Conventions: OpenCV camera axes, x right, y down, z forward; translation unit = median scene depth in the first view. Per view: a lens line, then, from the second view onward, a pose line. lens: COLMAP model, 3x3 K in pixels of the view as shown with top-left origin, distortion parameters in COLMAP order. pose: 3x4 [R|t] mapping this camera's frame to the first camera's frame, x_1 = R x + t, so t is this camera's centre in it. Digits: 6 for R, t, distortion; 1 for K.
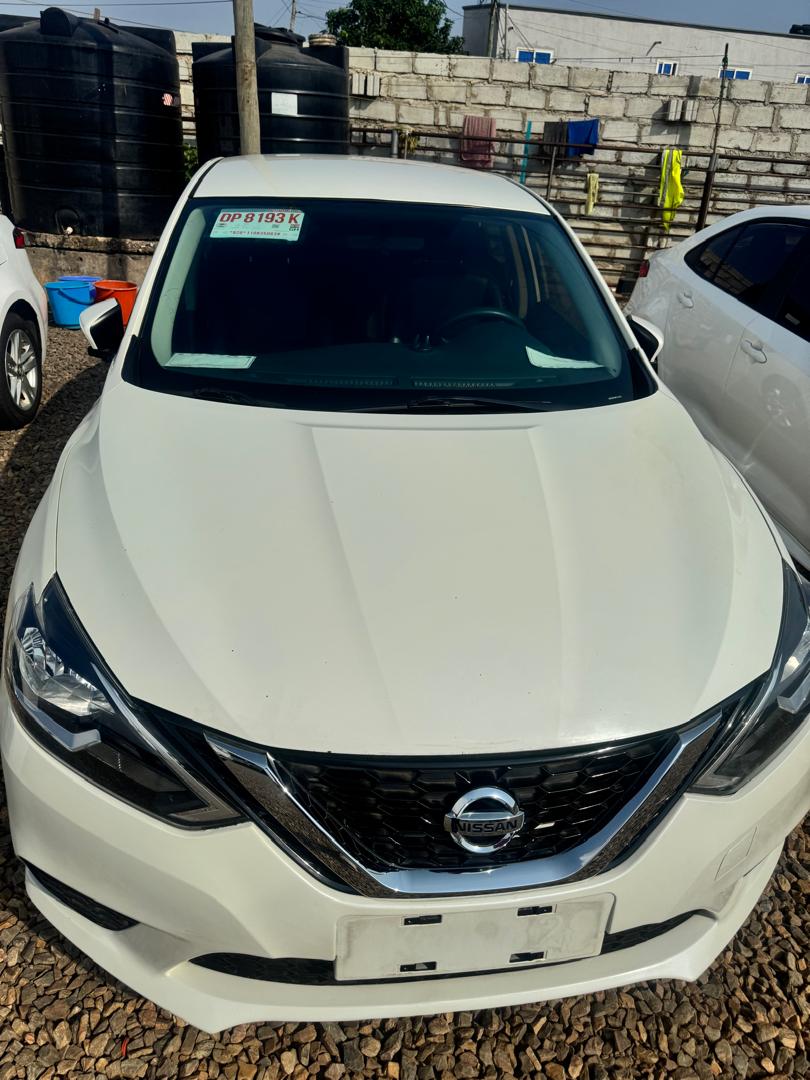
lens RADIAL K [[757.6, 0, 437.1], [0, 757.6, 569.4], [0, 0, 1]] dist [-0.009469, -0.005064]
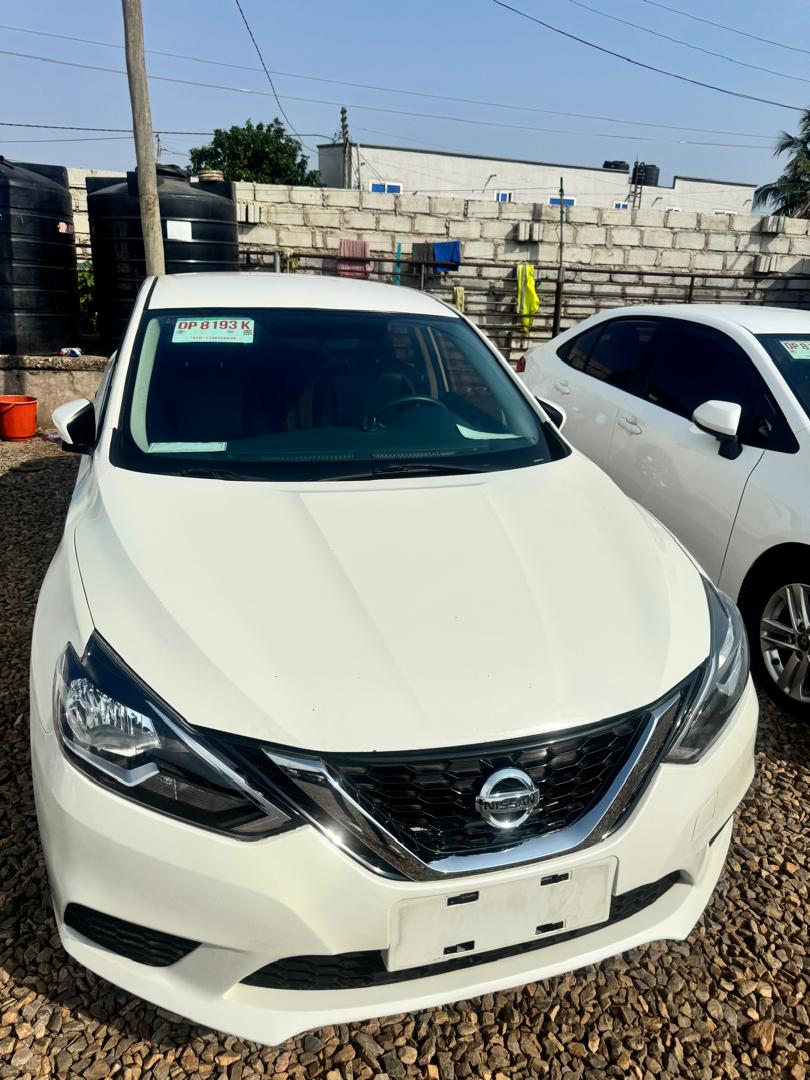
lens RADIAL K [[757.6, 0, 437.1], [0, 757.6, 569.4], [0, 0, 1]] dist [-0.009469, -0.005064]
pose [[0.984386, -0.080022, 0.156780, -0.129643], [0.099660, 0.987552, -0.121692, 0.073538], [-0.145091, 0.135416, 0.980108, -0.113792]]
